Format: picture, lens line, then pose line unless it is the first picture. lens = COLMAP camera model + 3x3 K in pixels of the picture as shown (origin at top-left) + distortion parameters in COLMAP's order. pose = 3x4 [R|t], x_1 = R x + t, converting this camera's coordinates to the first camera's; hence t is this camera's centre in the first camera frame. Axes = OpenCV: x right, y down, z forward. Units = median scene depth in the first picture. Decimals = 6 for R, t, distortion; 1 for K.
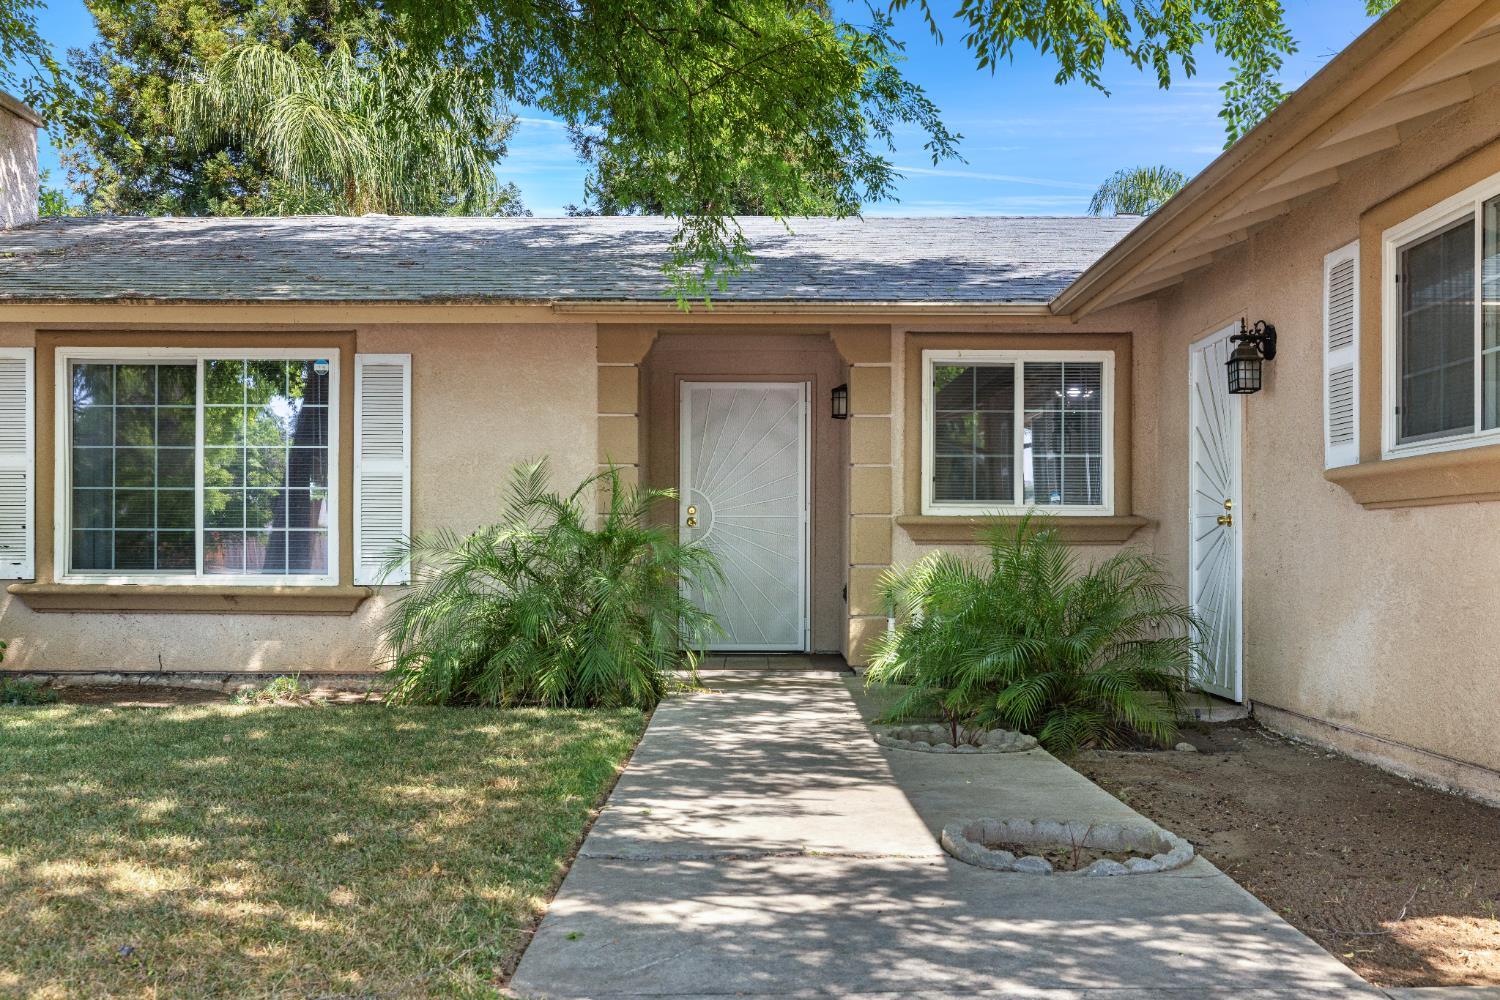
lens RADIAL K [[1442.1, 0, 749.4], [0, 1442.1, 514.6], [0, 0, 1]] dist [0.001659, 0.000000]
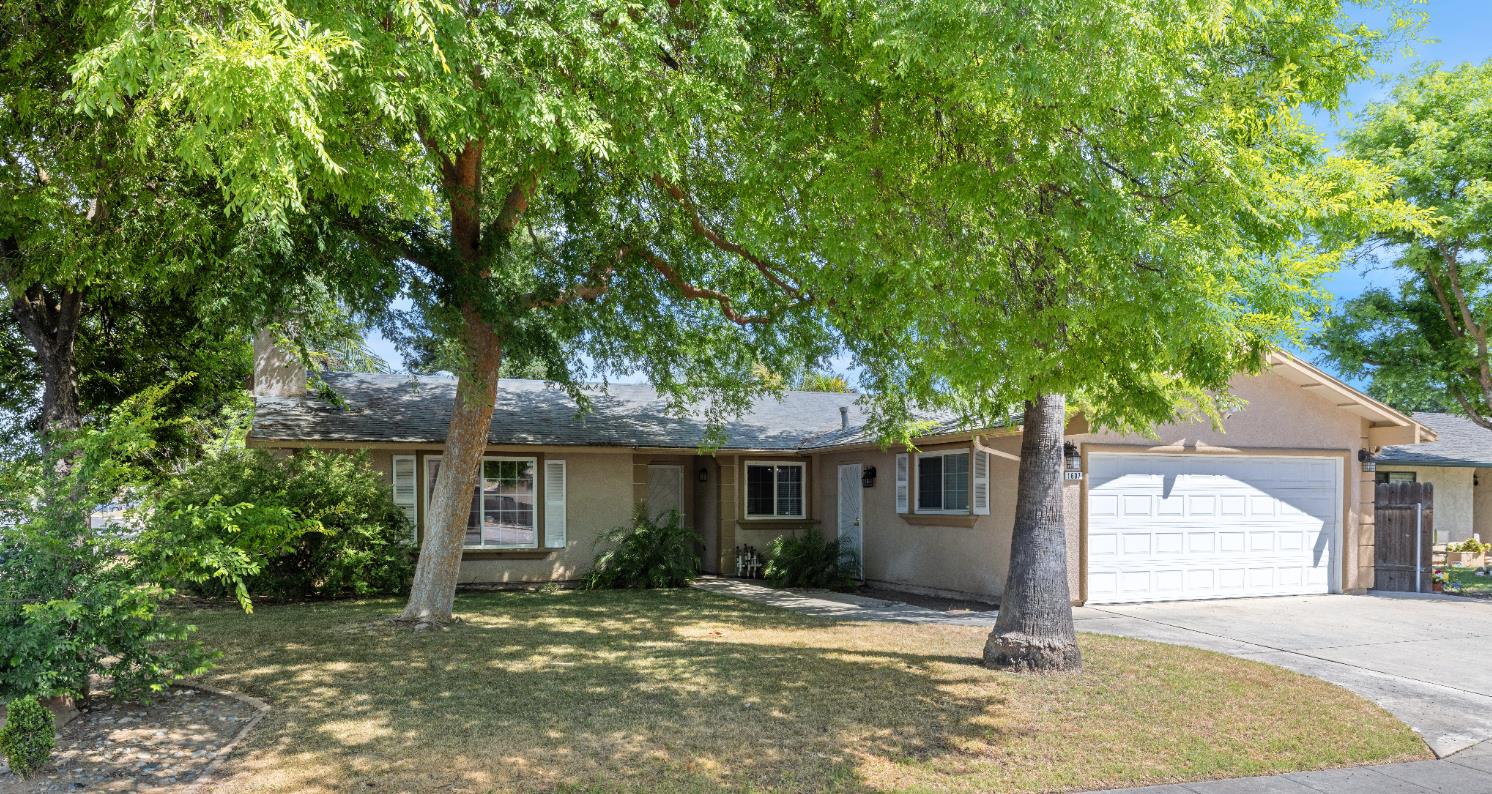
lens RADIAL K [[1018.8, 0, 728.2], [0, 1018.8, 508.3], [0, 0, 1]] dist [-0.009413, -0.001846]
pose [[0.930335, -0.003415, 0.366695, -0.642024], [-0.007853, 0.999542, 0.029234, -0.079866], [-0.366627, -0.030077, 0.929882, -0.842002]]
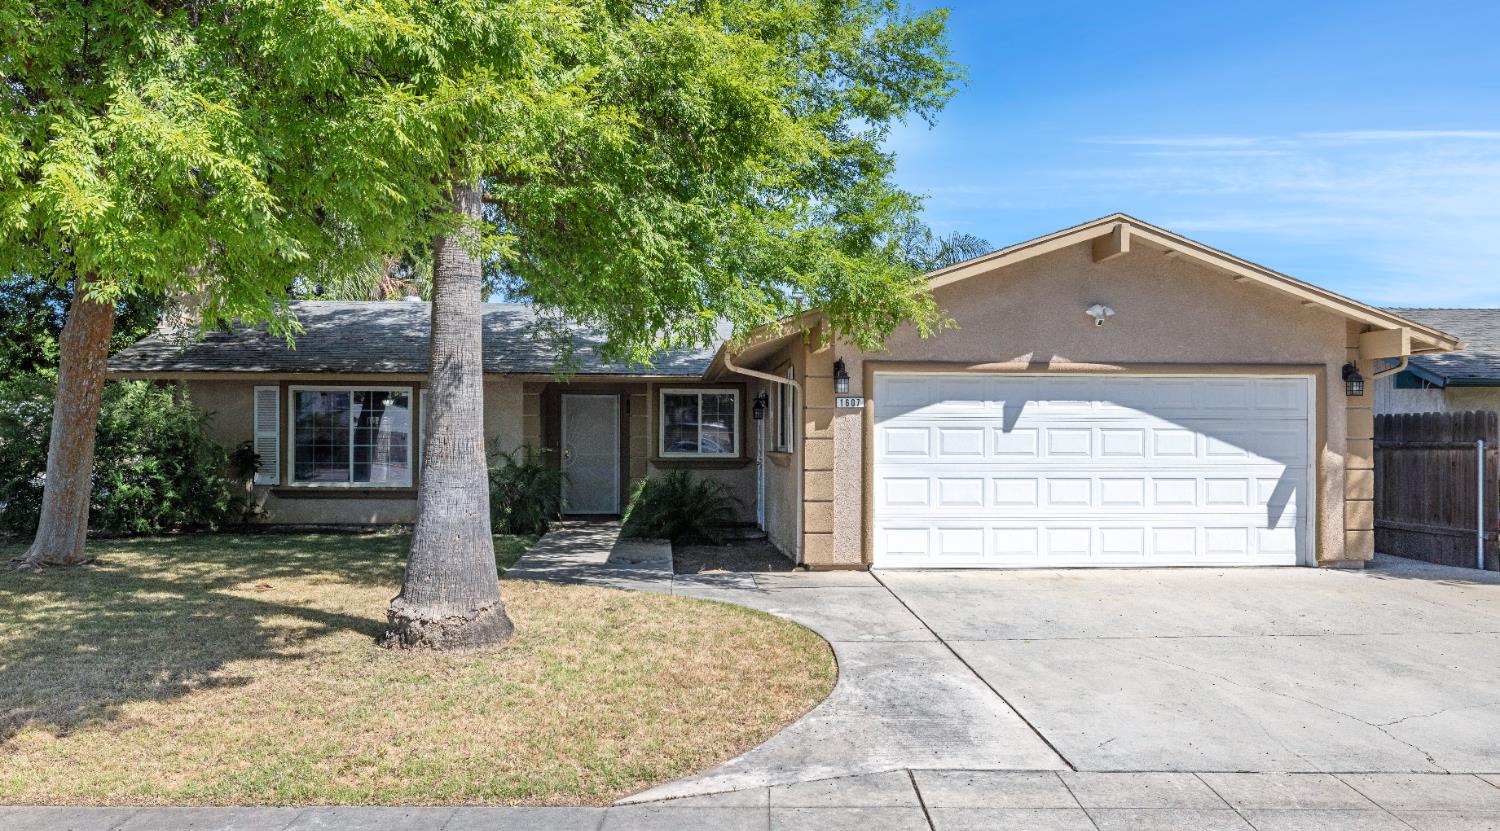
lens RADIAL K [[1133.6, 0, 762.0], [0, 1133.6, 419.3], [0, 0, 1]] dist [0.001549, 0.002875]
pose [[0.995220, 0.003394, 0.097595, 0.106086], [-0.004107, 0.999966, 0.007103, -0.077884], [-0.097568, -0.007470, 0.995201, -0.915433]]
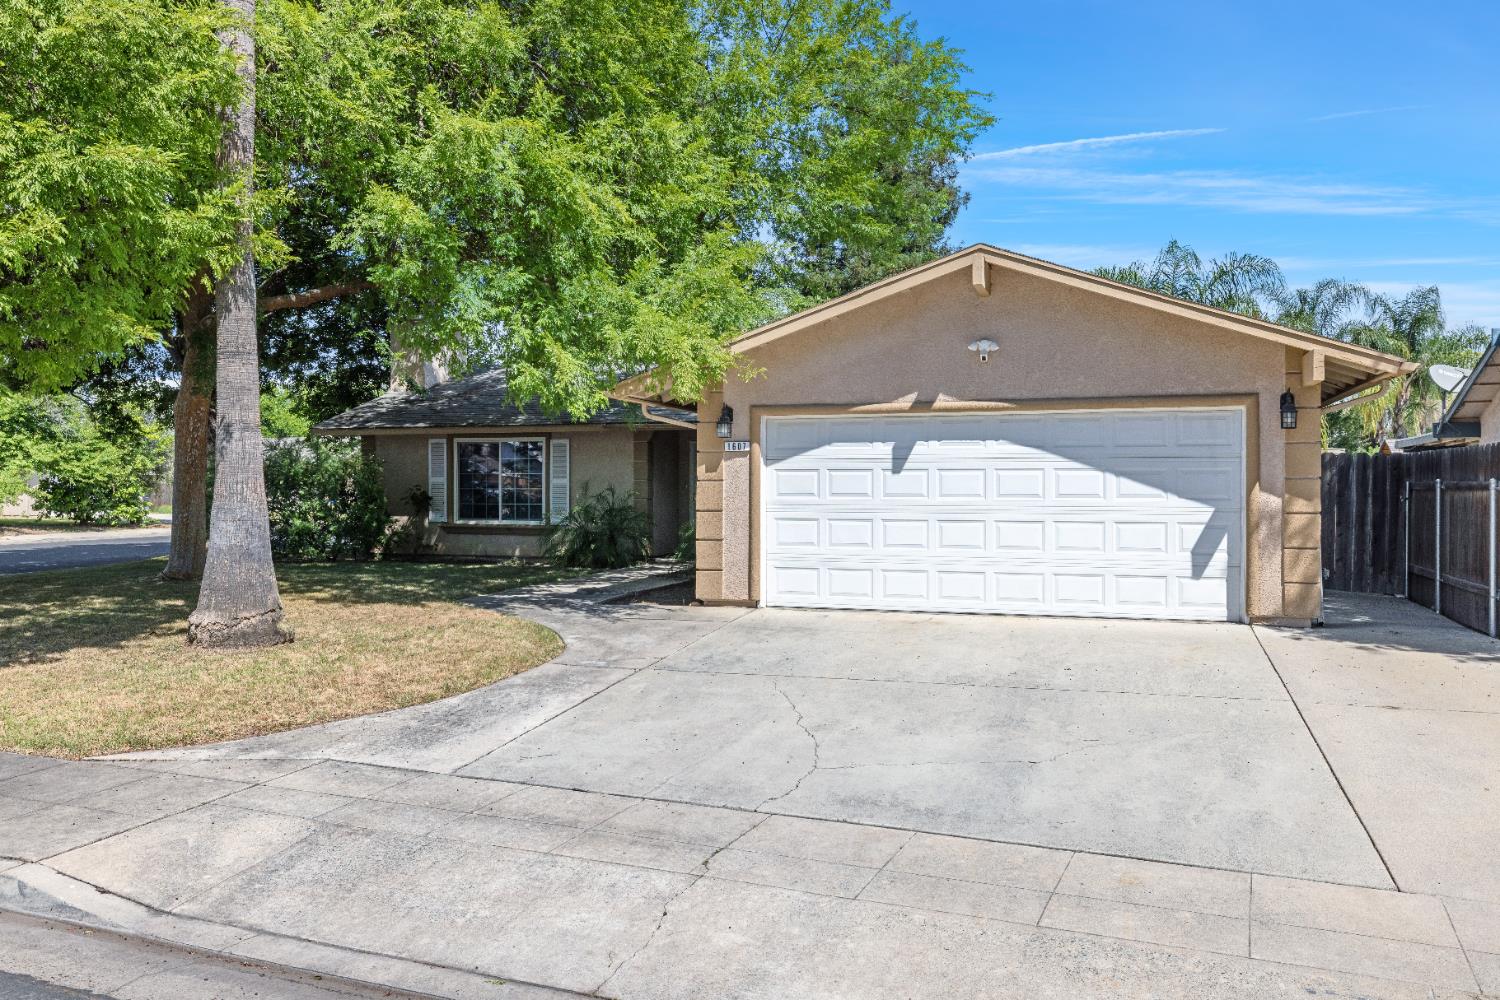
lens RADIAL K [[1131.9, 0, 753.1], [0, 1131.9, 490.8], [0, 0, 1]] dist [0.005022, 0.002241]
pose [[0.956677, -0.000520, -0.291151, 0.709820], [0.009758, 0.999494, 0.030279, -0.075967], [0.290988, -0.031808, 0.956198, -0.923794]]
